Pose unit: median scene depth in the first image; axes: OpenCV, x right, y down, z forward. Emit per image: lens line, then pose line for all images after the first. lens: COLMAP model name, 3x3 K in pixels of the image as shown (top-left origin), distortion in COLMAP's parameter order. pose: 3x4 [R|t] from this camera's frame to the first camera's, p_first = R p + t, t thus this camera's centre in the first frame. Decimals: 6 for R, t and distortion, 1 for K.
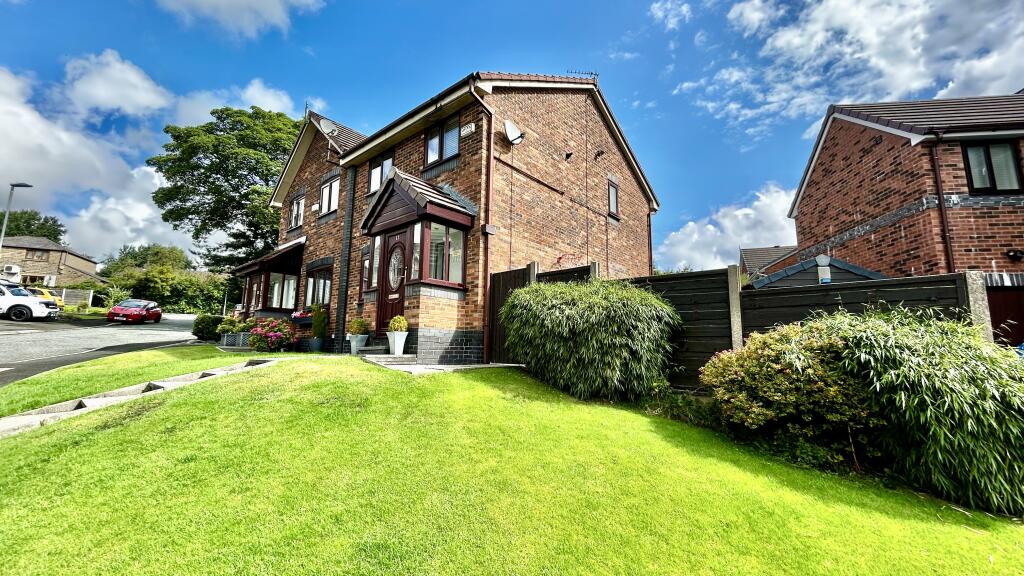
lens RADIAL K [[416.8, 0, 512.0], [0, 416.8, 288.0], [0, 0, 1]] dist [0.001781, -0.000136]
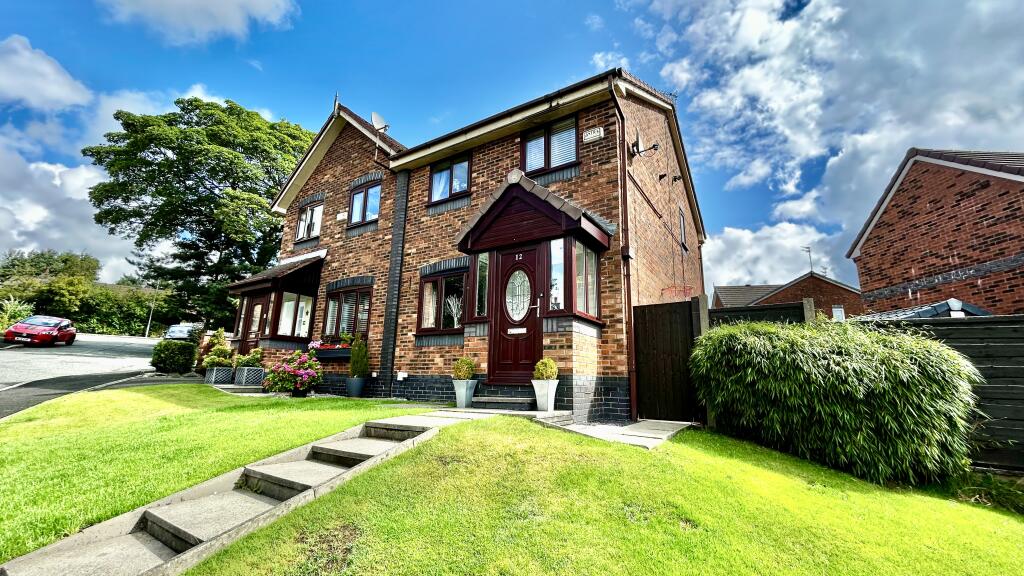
lens RADIAL K [[416.8, 0, 512.0], [0, 416.8, 288.0], [0, 0, 1]] dist [0.001781, -0.000136]
pose [[0.989467, 0.042177, 0.138478, -0.285558], [-0.033046, 0.997166, -0.067591, -0.005005], [-0.140936, 0.062303, 0.988056, 0.158115]]
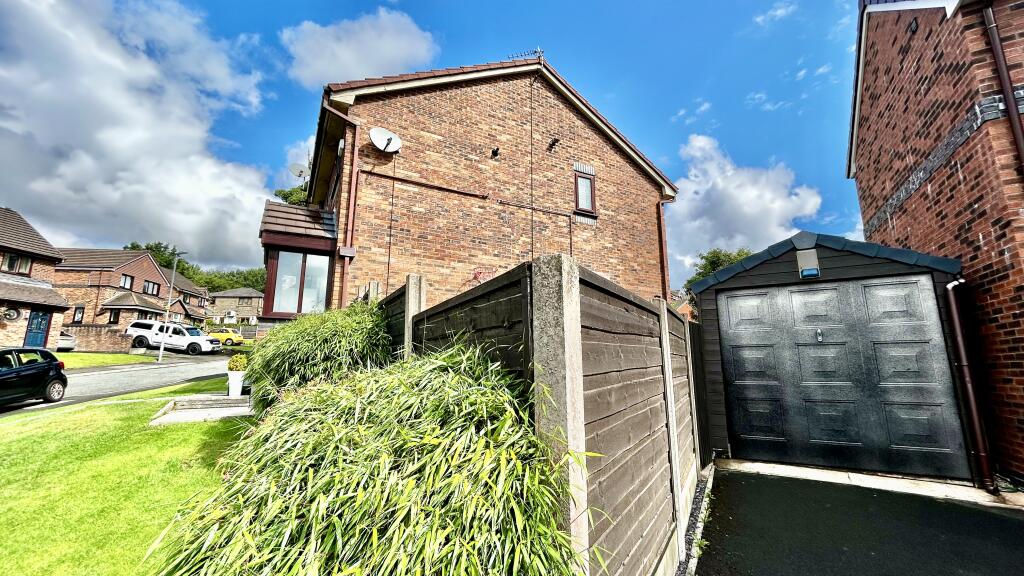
lens RADIAL K [[416.8, 0, 512.0], [0, 416.8, 288.0], [0, 0, 1]] dist [0.001781, -0.000136]
pose [[0.935143, -0.082216, -0.344599, 0.415953], [0.069866, 0.996395, -0.048128, 0.003494], [0.347314, 0.020931, 0.937515, 0.203270]]
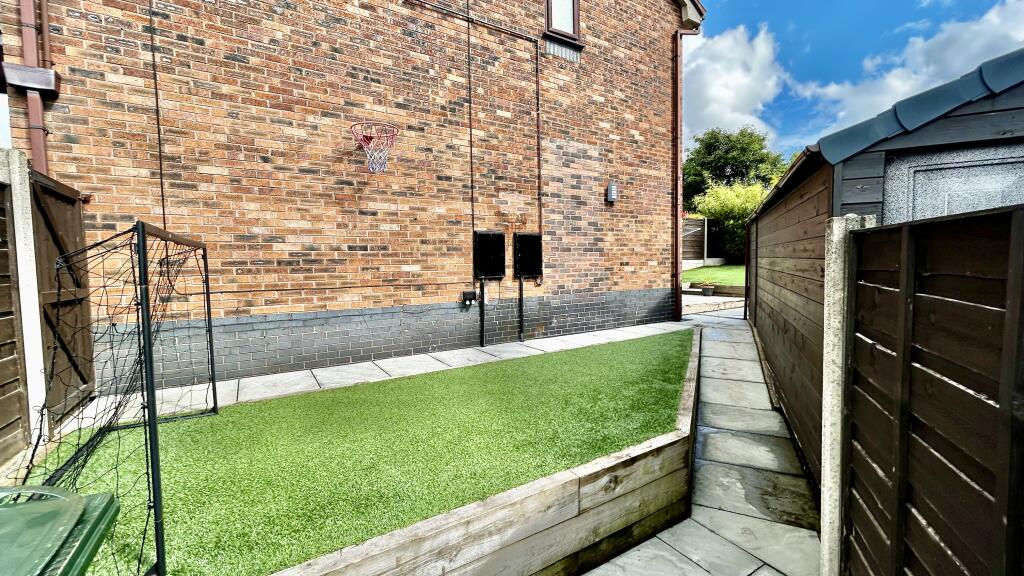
lens RADIAL K [[410.5, 0, 512.0], [0, 410.5, 288.0], [0, 0, 1]] dist [-0.002645, -0.000155]
pose [[0.955452, -0.014393, -0.294797, 0.355641], [0.078729, 0.975049, 0.207559, 0.007141], [0.284454, -0.221522, 0.932745, 0.518561]]
